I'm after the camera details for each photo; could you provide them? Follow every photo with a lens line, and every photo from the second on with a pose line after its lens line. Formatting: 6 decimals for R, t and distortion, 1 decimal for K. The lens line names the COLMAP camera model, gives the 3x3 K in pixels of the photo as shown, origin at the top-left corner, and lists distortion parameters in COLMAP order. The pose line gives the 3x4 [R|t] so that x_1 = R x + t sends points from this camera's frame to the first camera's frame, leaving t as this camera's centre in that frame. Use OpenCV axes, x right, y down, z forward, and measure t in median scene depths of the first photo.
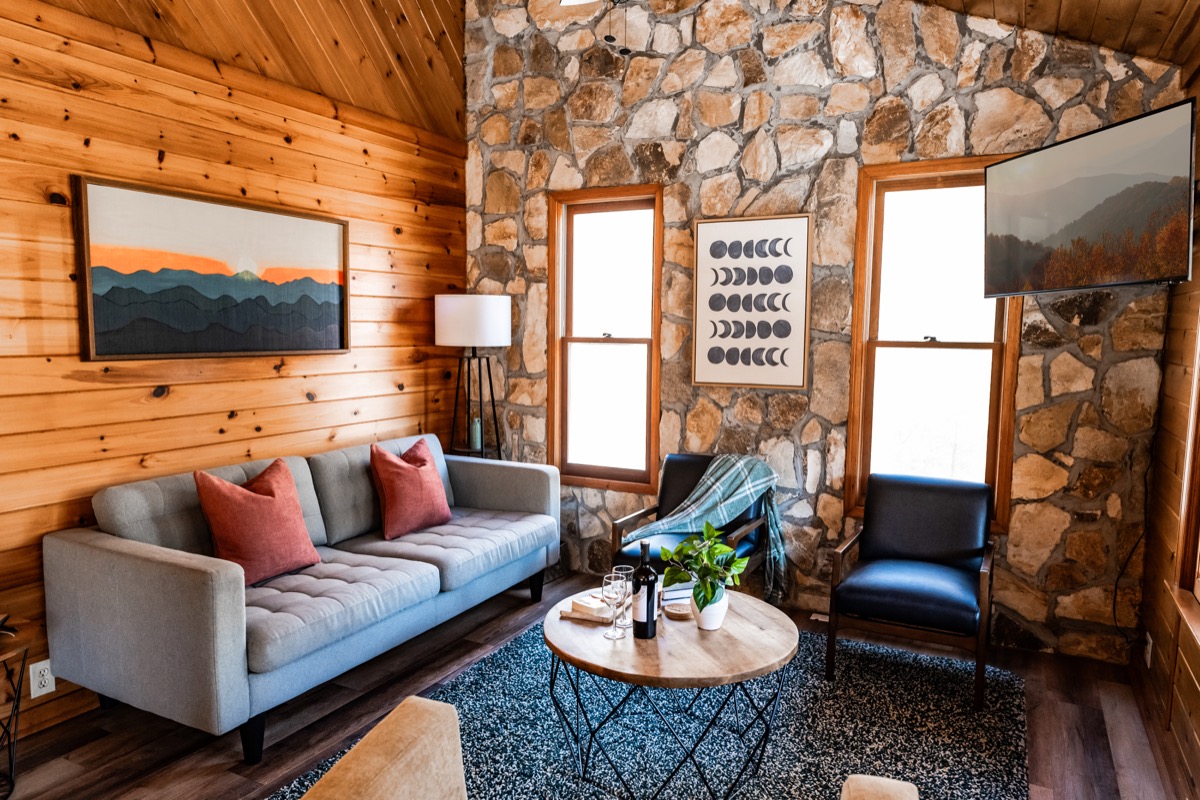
lens RADIAL K [[794.7, 0, 596.3], [0, 794.7, 406.0], [0, 0, 1]] dist [0.009522, -0.001499]
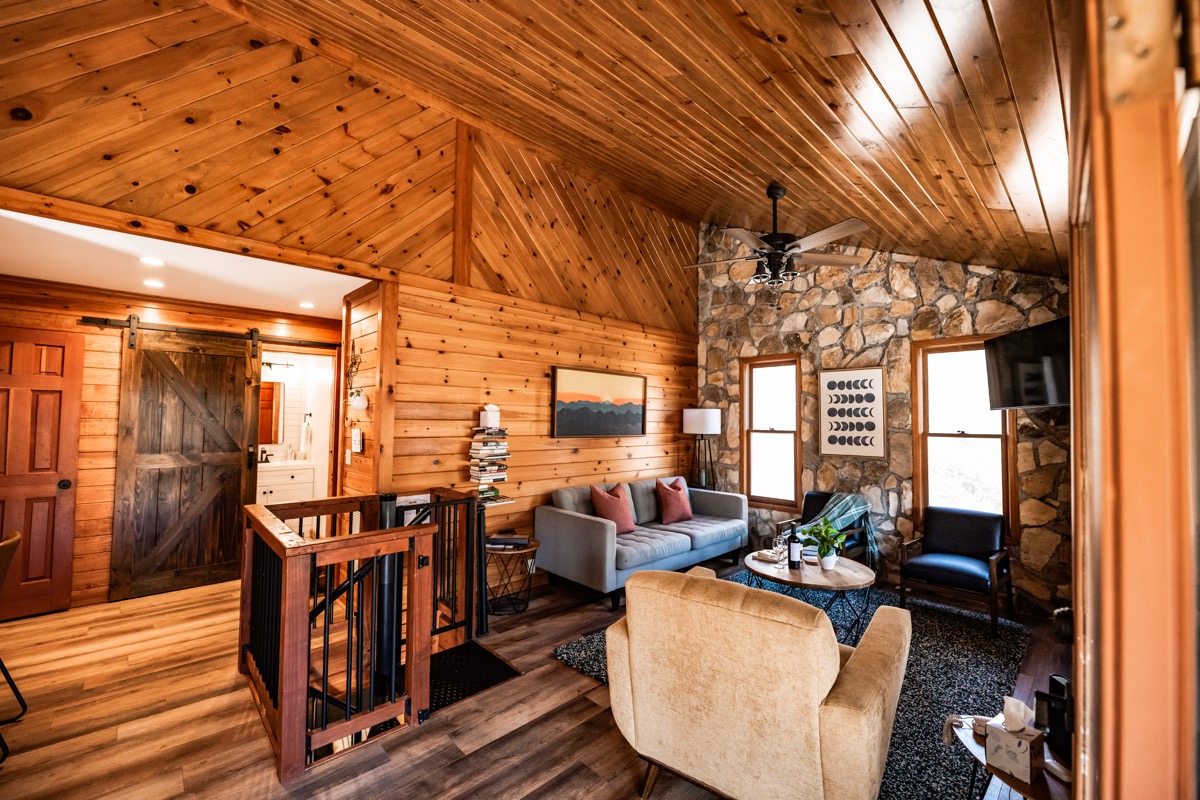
lens RADIAL K [[481.1, 0, 598.7], [0, 481.1, 399.7], [0, 0, 1]] dist [-0.002046, -0.002910]
pose [[0.947189, -0.012478, -0.320432, -0.010934], [-0.034796, 0.989343, -0.141382, 0.024864], [0.318782, 0.145065, 0.936661, -0.287585]]
